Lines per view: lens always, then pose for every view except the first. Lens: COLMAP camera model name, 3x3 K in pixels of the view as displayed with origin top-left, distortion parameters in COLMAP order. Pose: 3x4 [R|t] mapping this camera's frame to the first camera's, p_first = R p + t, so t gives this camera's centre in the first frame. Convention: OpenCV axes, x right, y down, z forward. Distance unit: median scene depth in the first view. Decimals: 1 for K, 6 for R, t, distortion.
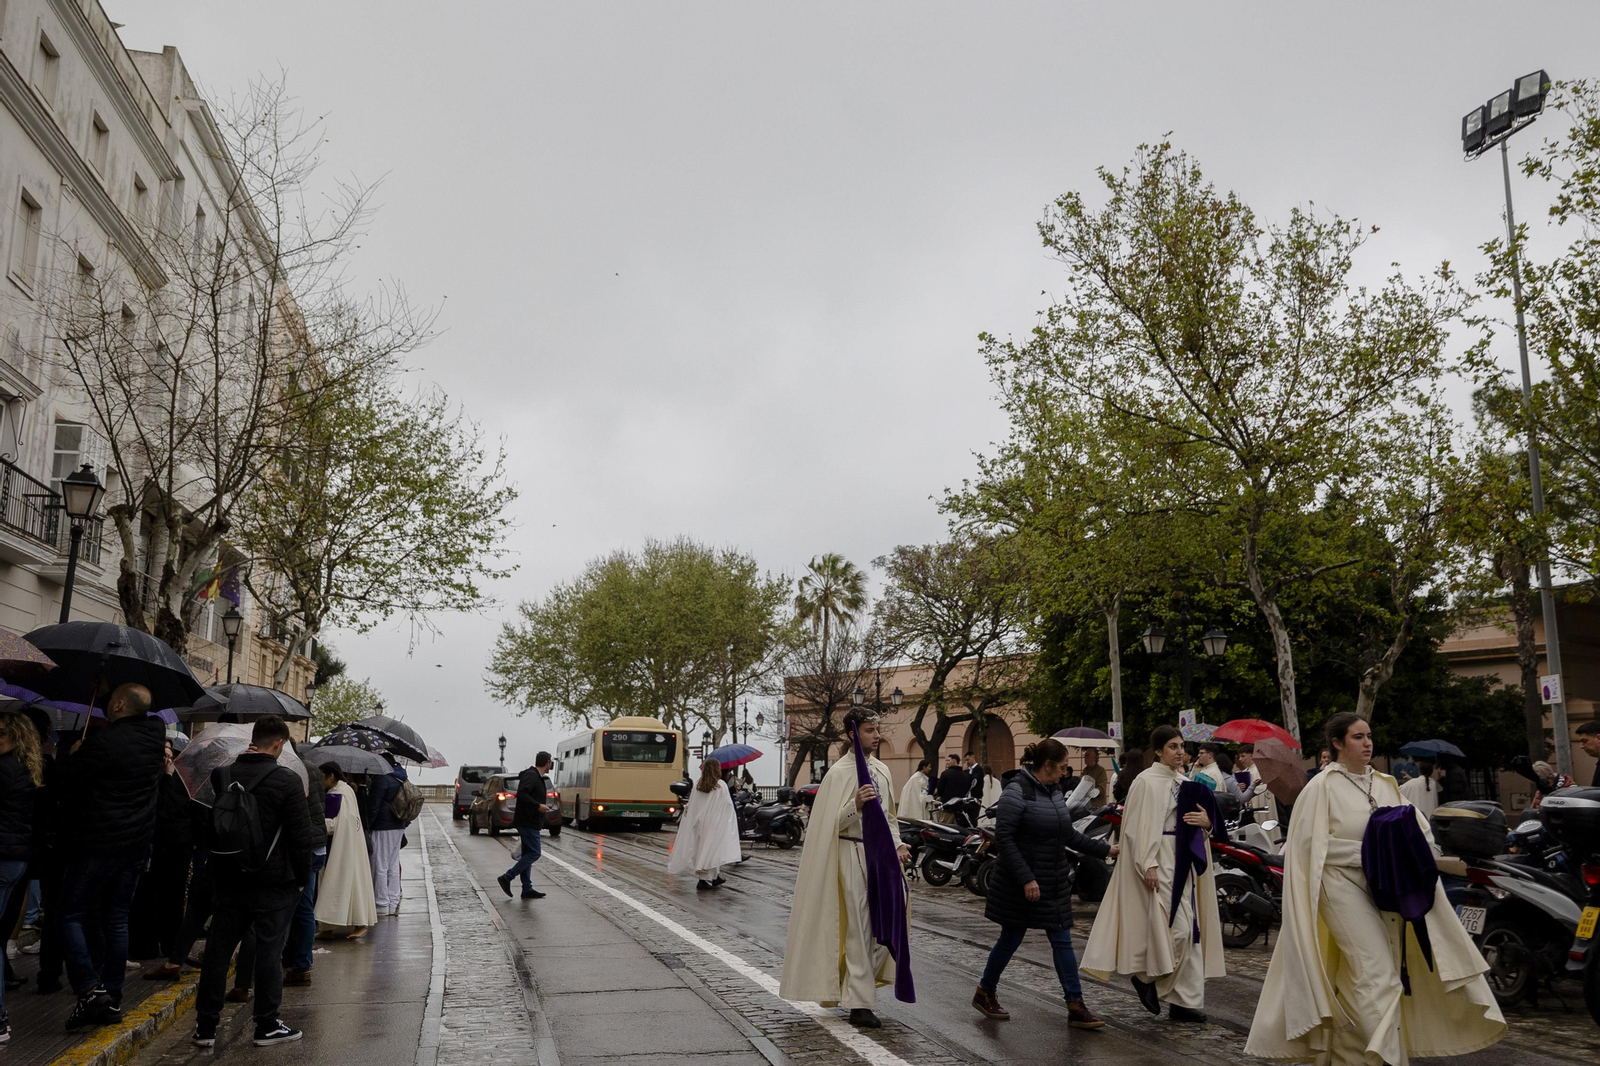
lens RADIAL K [[1193.2, 0, 801.9], [0, 1193.2, 592.4], [0, 0, 1]] dist [0.002097, -0.002320]
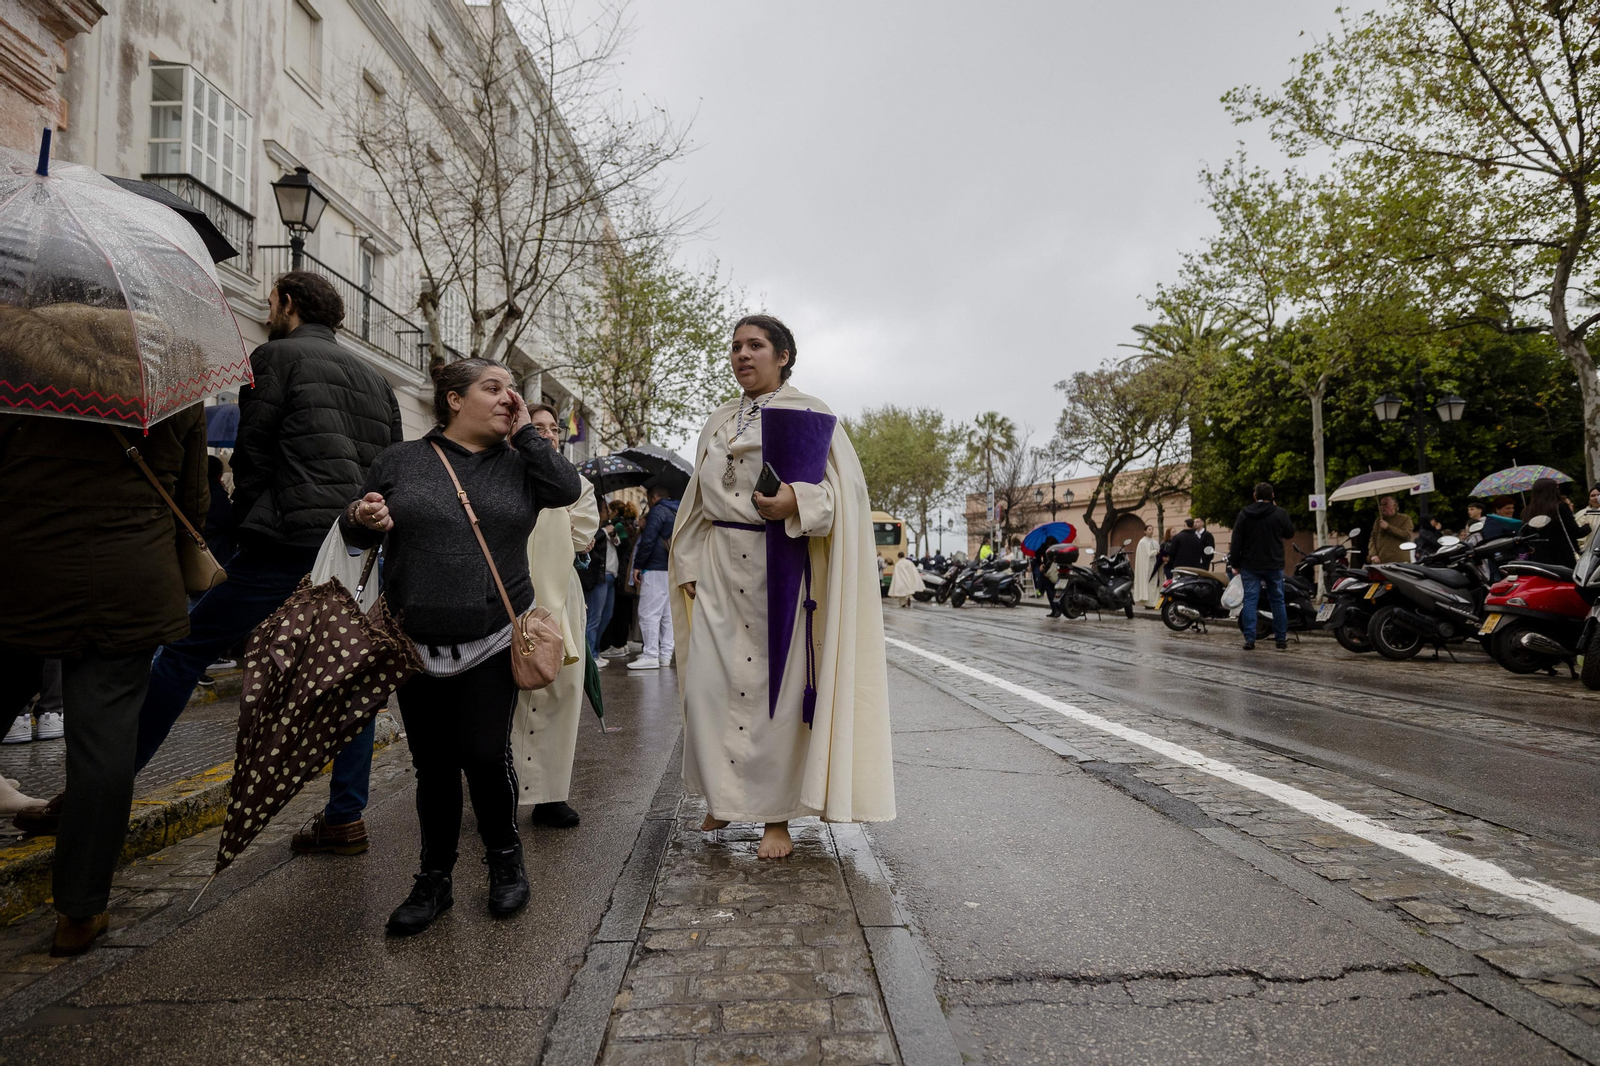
lens RADIAL K [[1193.2, 0, 801.9], [0, 1193.2, 592.4], [0, 0, 1]] dist [0.002097, -0.002320]
pose [[0.975933, 0.000553, -0.218070, 0.101796], [0.043557, 0.979352, 0.197415, -0.099998], [0.213677, -0.202163, 0.955758, -0.407149]]
